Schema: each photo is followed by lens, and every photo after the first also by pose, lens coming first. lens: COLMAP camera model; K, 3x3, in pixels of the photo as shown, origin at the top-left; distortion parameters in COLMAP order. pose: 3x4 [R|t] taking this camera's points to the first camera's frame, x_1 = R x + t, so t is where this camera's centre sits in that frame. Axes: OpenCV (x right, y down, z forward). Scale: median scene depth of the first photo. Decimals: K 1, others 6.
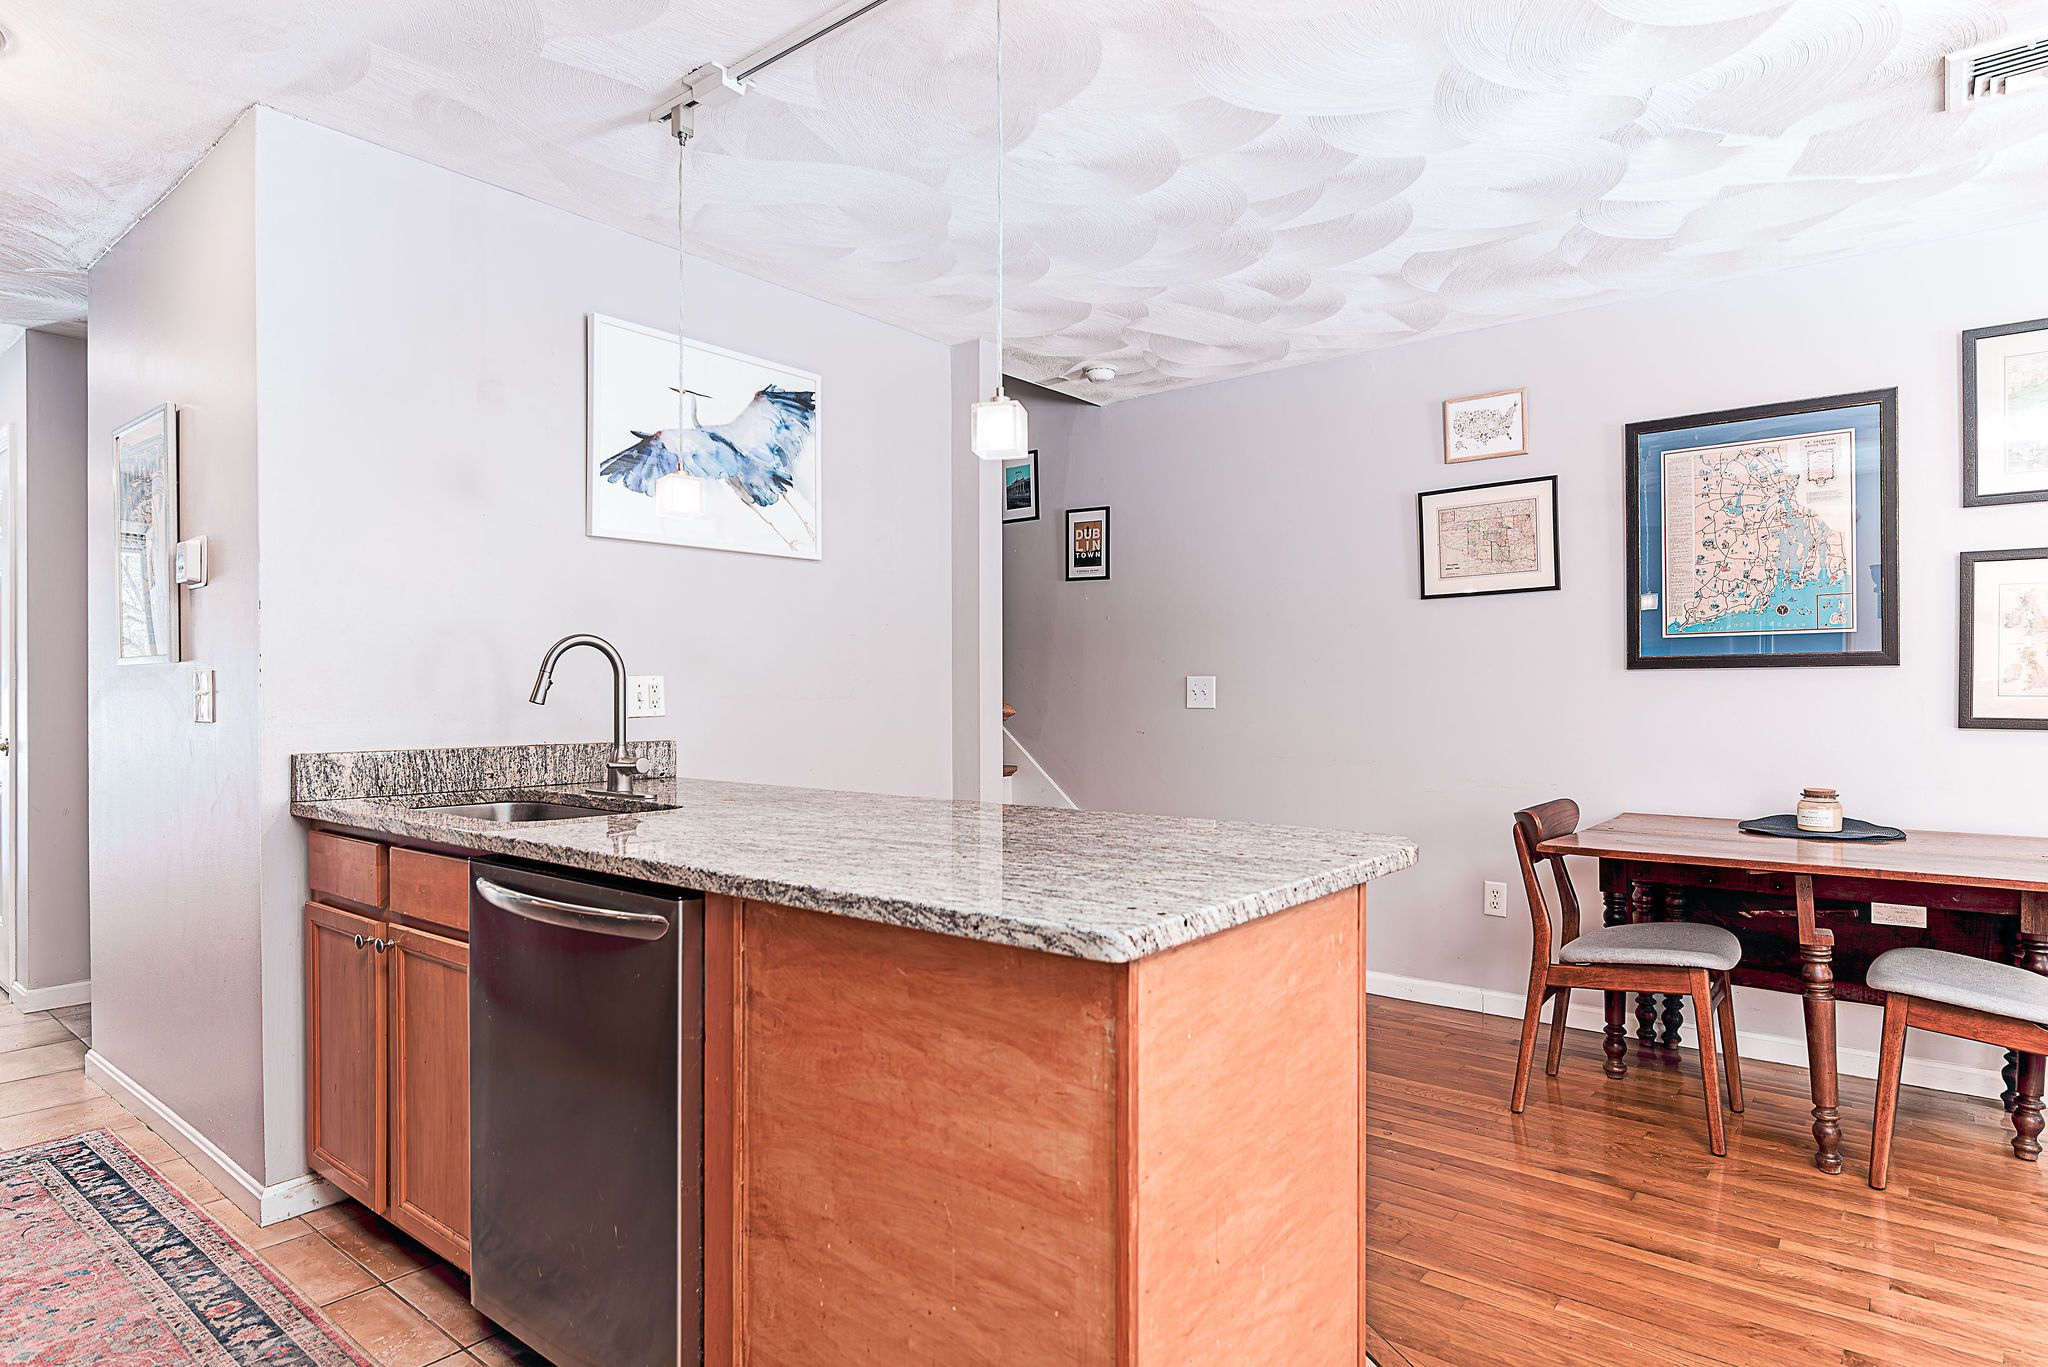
lens RADIAL K [[1117.1, 0, 1028.5], [0, 1117.1, 690.8], [0, 0, 1]] dist [-0.012442, 0.002357]
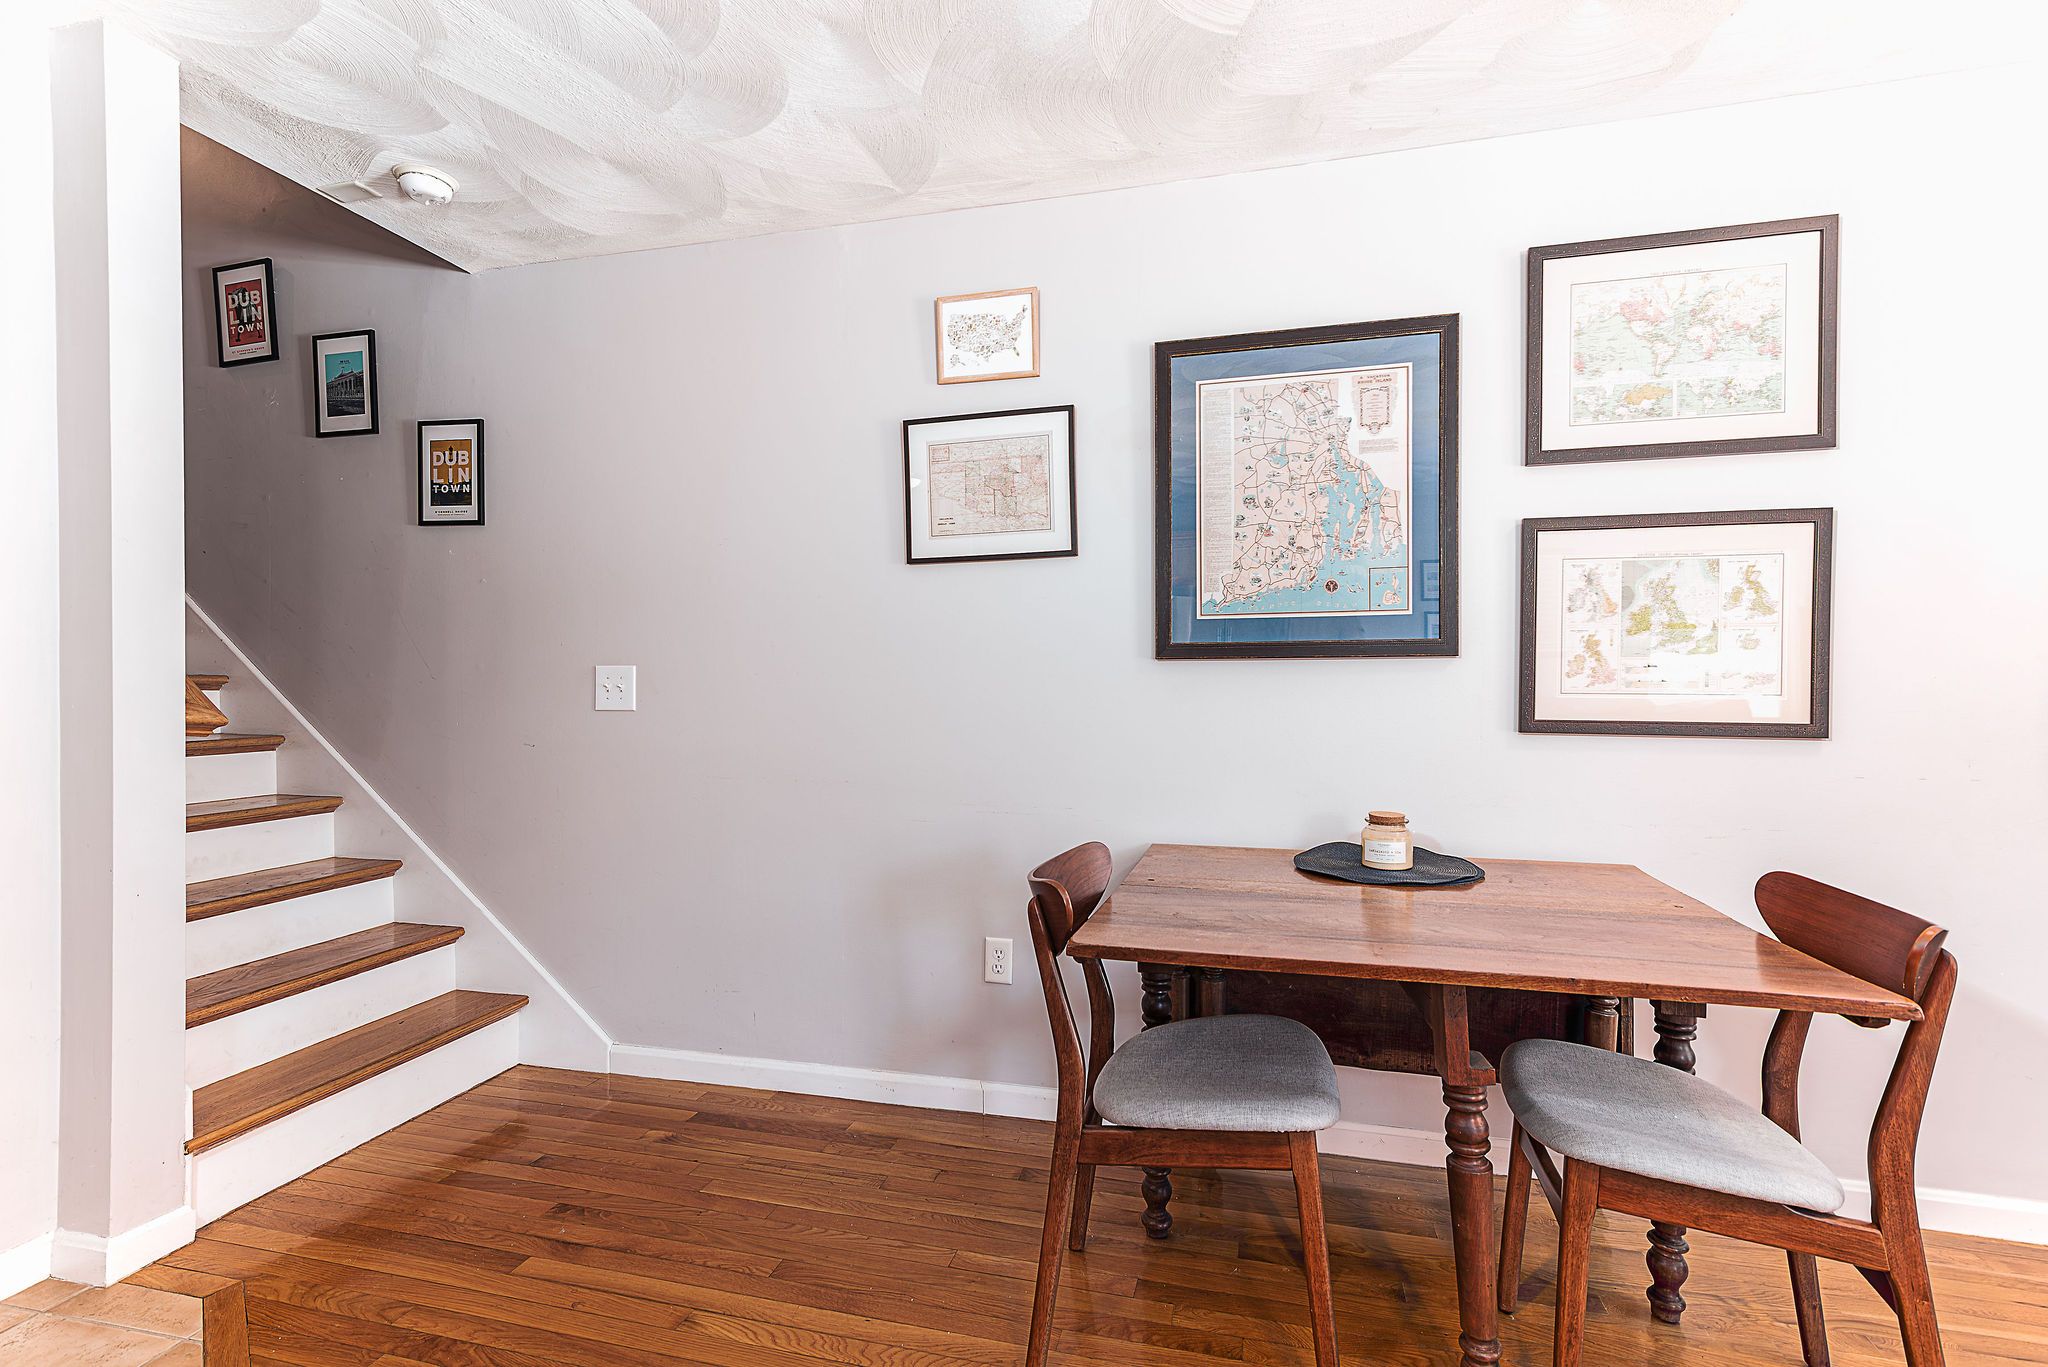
lens RADIAL K [[944.0, 0, 1026.5], [0, 944.0, 685.4], [0, 0, 1]] dist [0.022157, -0.001043]
pose [[0.908638, 0.002272, 0.417578, 0.193532], [-0.001417, 0.999996, -0.002358, 0.000790], [-0.417581, 0.001551, 0.908638, 0.471675]]
